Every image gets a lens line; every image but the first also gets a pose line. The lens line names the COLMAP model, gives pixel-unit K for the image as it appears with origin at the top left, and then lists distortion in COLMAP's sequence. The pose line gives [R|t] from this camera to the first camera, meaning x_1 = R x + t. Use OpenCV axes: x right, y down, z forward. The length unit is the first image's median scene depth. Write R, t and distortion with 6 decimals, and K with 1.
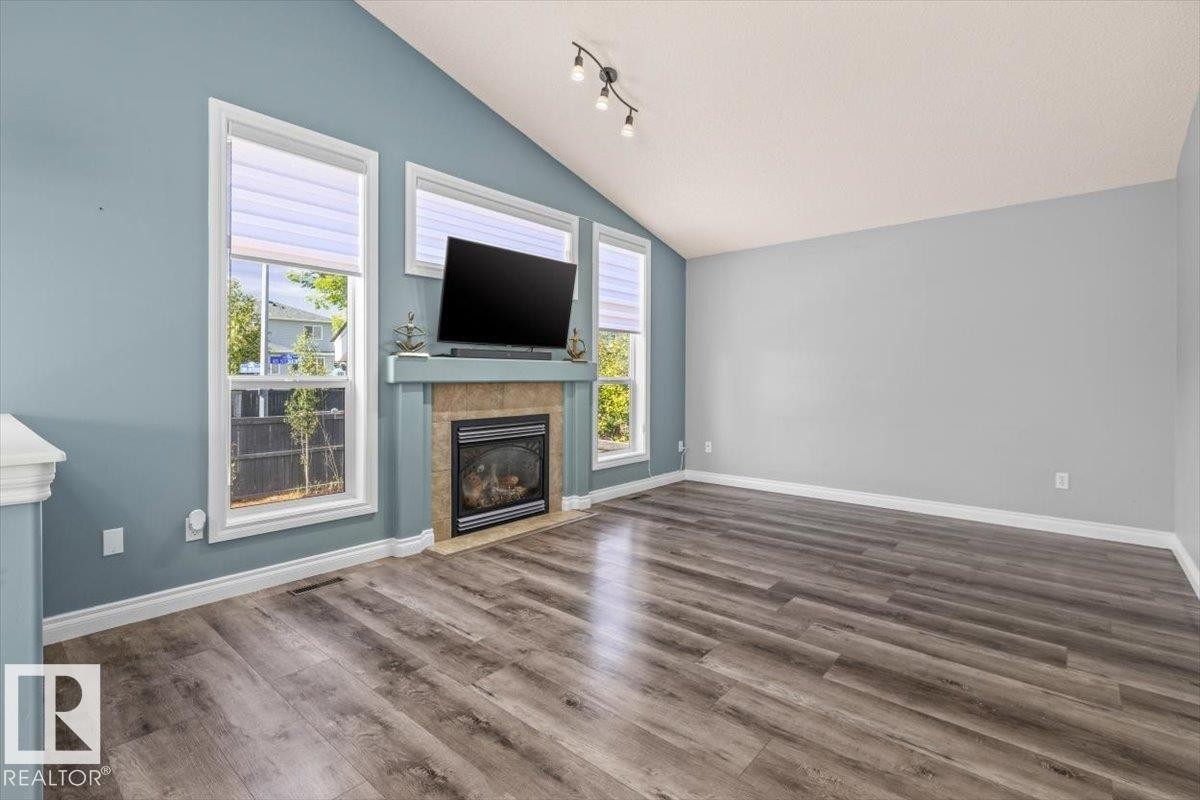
lens RADIAL K [[549.9, 0, 599.7], [0, 549.9, 390.4], [0, 0, 1]] dist [-0.003207, 0.000566]
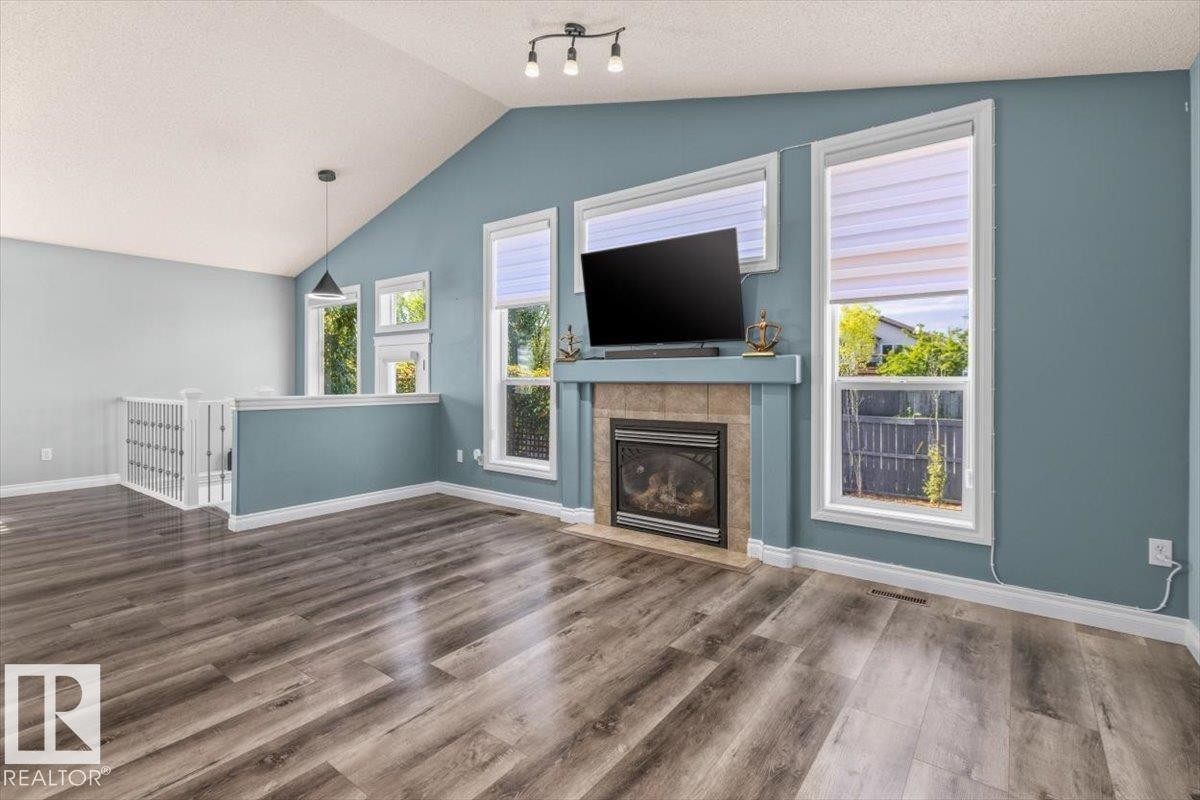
lens RADIAL K [[549.9, 0, 600.7], [0, 549.9, 387.9], [0, 0, 1]] dist [-0.003207, 0.000566]
pose [[0.071135, 0.020425, -0.997258, 0.794737], [-0.021752, 0.999584, 0.018922, -0.023776], [0.997230, 0.020346, 0.071549, 0.880113]]
